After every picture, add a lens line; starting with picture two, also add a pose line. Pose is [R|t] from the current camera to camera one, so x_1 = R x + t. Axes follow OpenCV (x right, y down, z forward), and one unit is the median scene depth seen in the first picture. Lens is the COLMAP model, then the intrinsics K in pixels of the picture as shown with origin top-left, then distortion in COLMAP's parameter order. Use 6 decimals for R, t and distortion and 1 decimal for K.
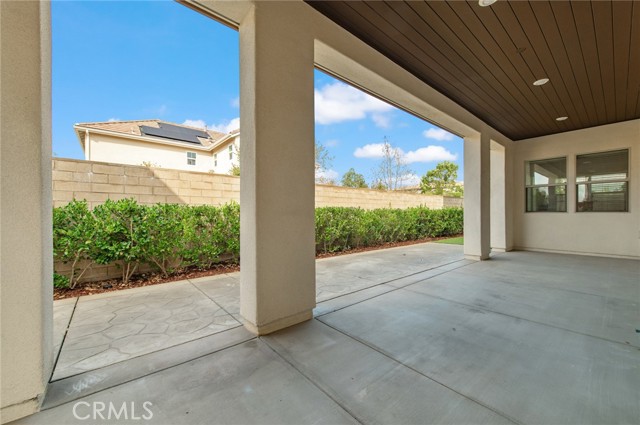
lens RADIAL K [[251.5, 0, 324.9], [0, 251.5, 213.8], [0, 0, 1]] dist [0.007605, -0.000602]
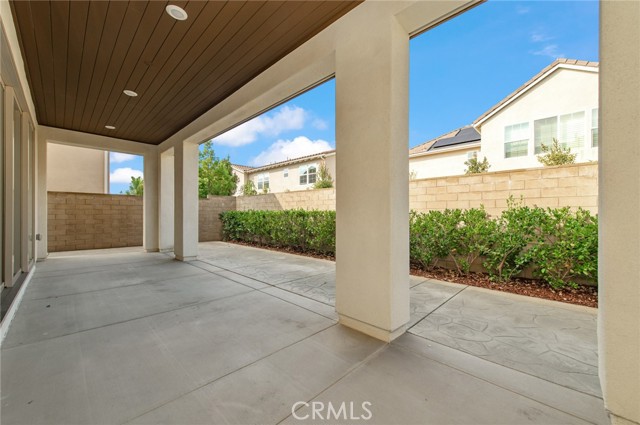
lens RADIAL K [[251.5, 0, 315.9], [0, 251.5, 209.6], [0, 0, 1]] dist [0.007605, -0.000602]
pose [[0.080800, -0.018825, -0.996553, 1.298225], [-0.011074, 0.999743, -0.019783, -0.013298], [0.996669, 0.012634, 0.080571, 1.121247]]
